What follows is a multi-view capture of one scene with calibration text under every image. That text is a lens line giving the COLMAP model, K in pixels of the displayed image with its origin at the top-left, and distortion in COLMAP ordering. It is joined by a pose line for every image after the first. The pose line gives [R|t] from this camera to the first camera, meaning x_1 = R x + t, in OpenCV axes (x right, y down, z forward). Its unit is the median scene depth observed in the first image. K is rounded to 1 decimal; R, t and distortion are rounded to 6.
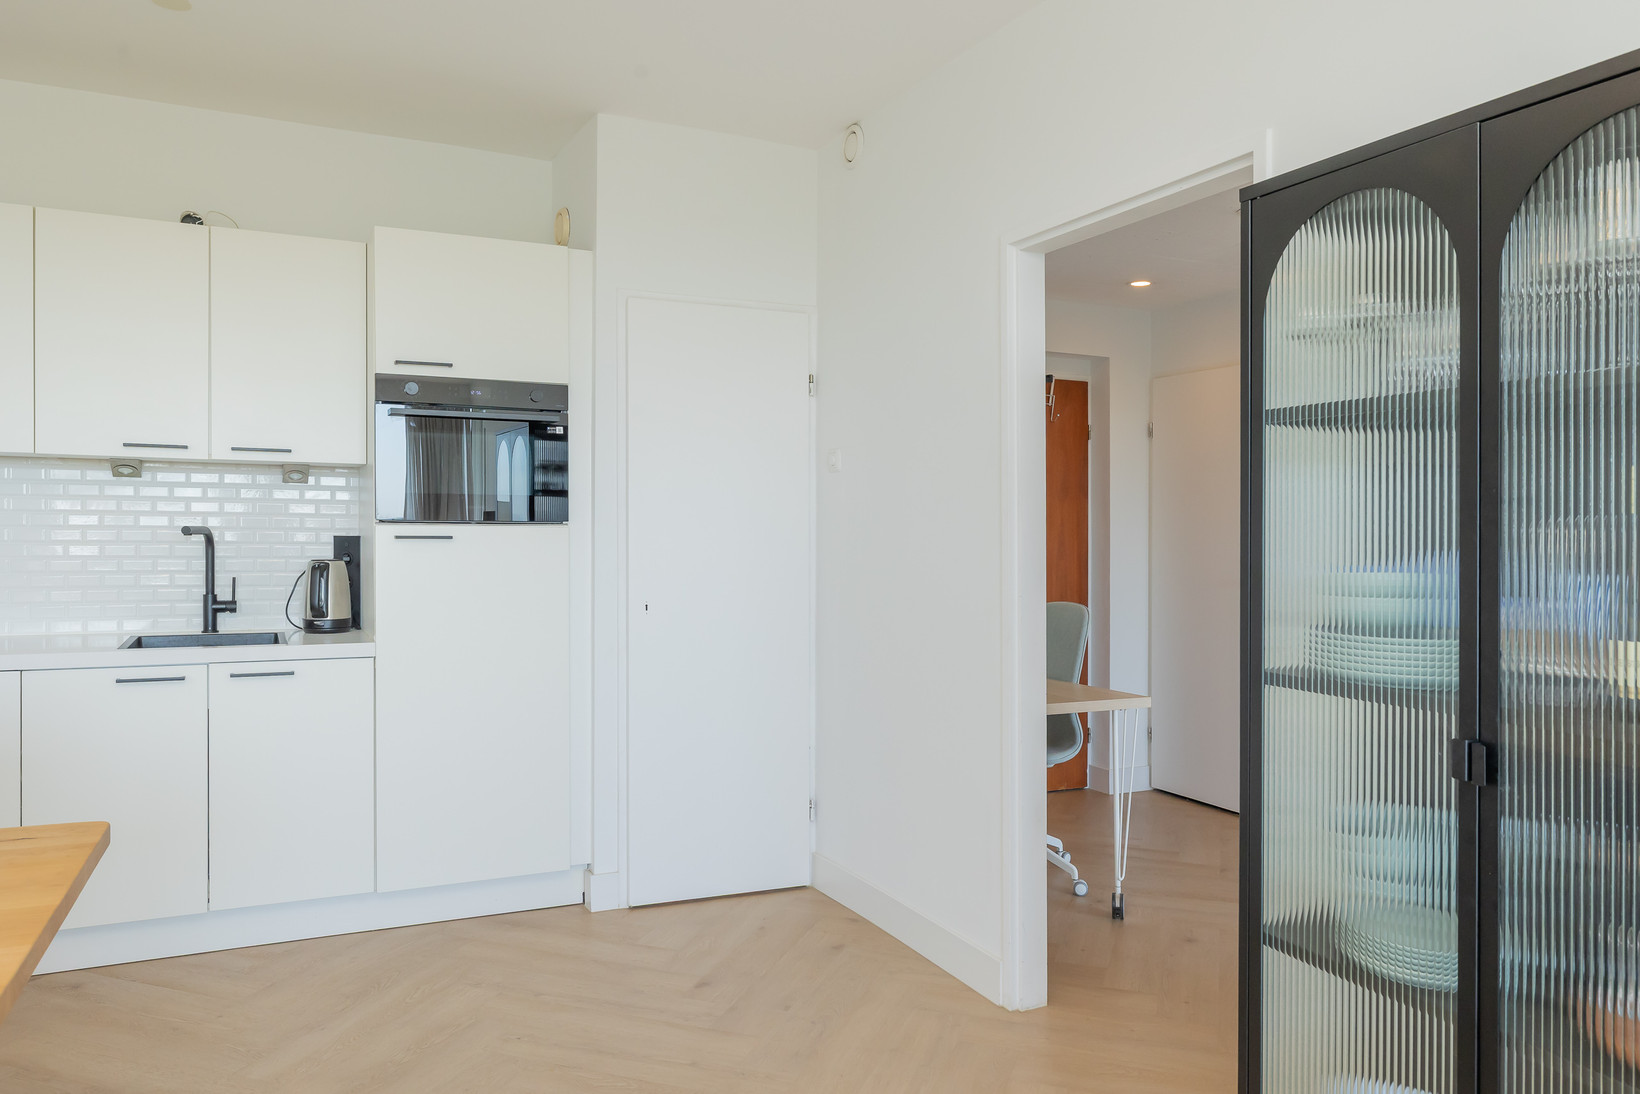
lens RADIAL K [[1171.4, 0, 791.3], [0, 1171.4, 509.9], [0, 0, 1]] dist [0.005862, 0.009683]
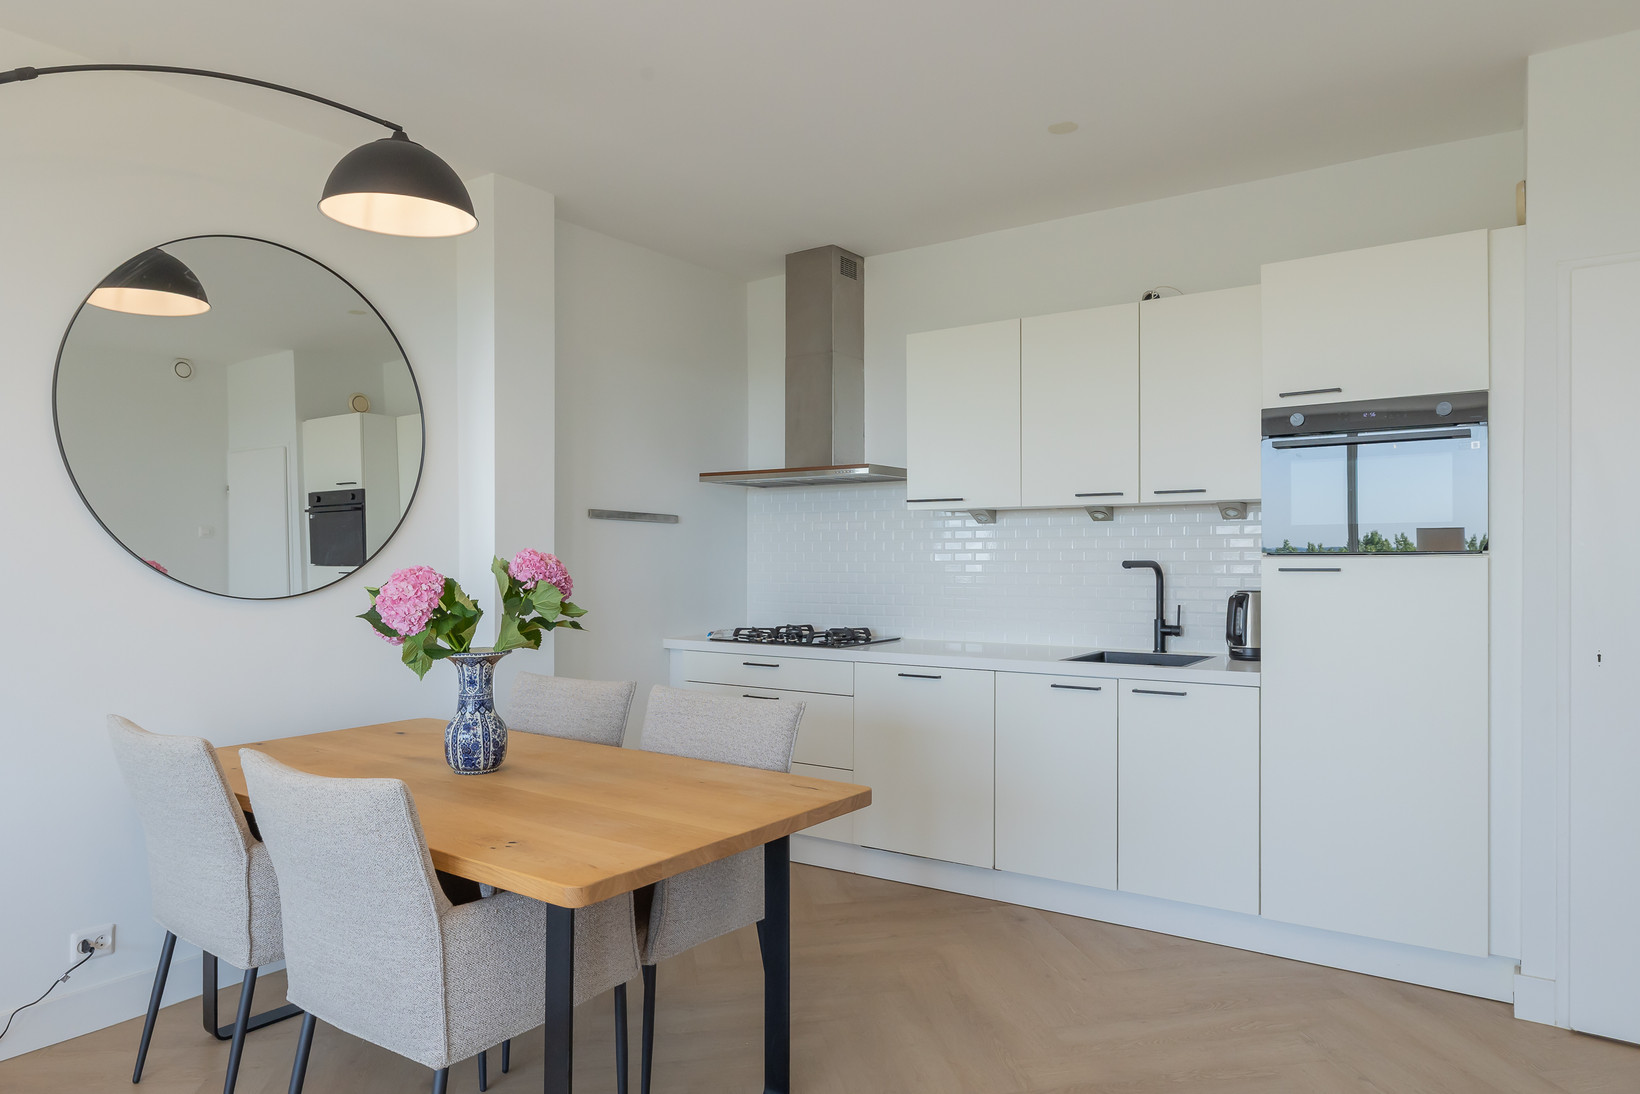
lens RADIAL K [[1045.0, 0, 819.6], [0, 1045.0, 539.5], [0, 0, 1]] dist [0.000071, 0.002764]
pose [[0.500942, -0.028589, -0.865009, 0.227790], [0.024987, 0.999515, -0.018564, 0.004277], [0.865120, -0.012314, 0.501414, 0.197680]]
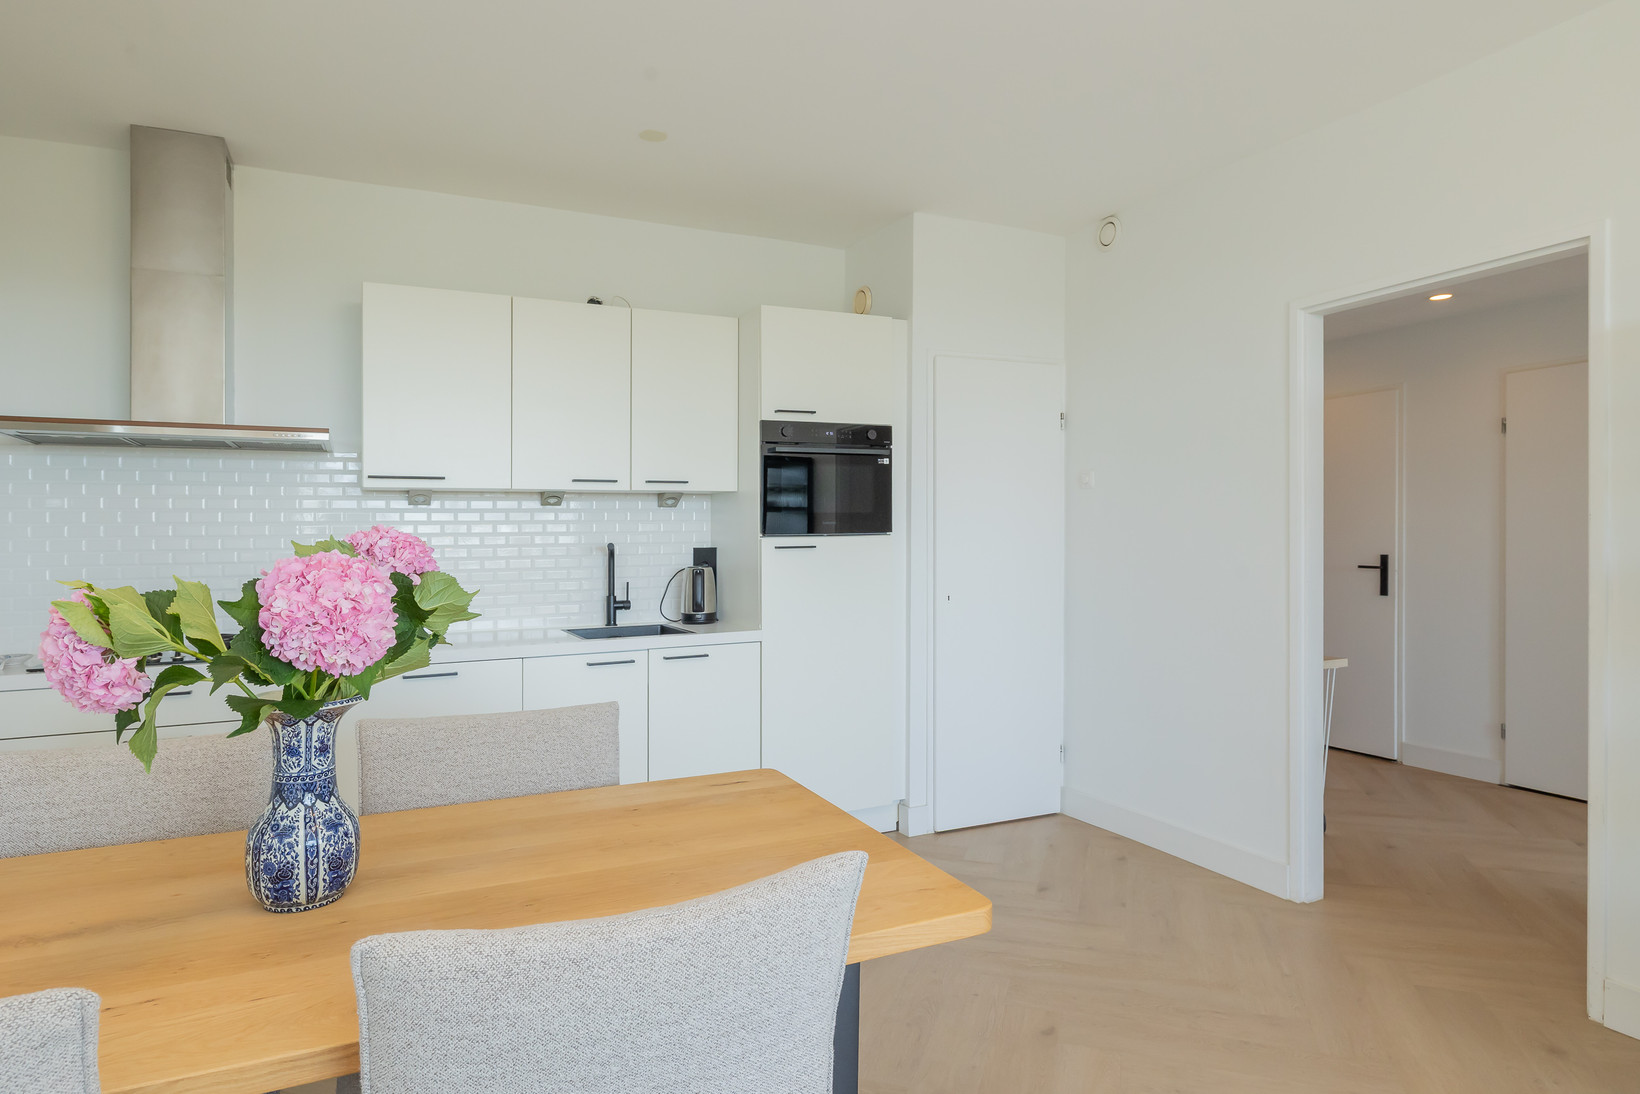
lens RADIAL K [[946.6, 0, 808.5], [0, 946.6, 525.3], [0, 0, 1]] dist [0.017058, 0.000805]
pose [[0.999644, -0.023481, 0.012645, -0.292075], [0.023397, 0.999703, 0.006777, -0.006741], [-0.012800, -0.006479, 0.999897, -0.032378]]
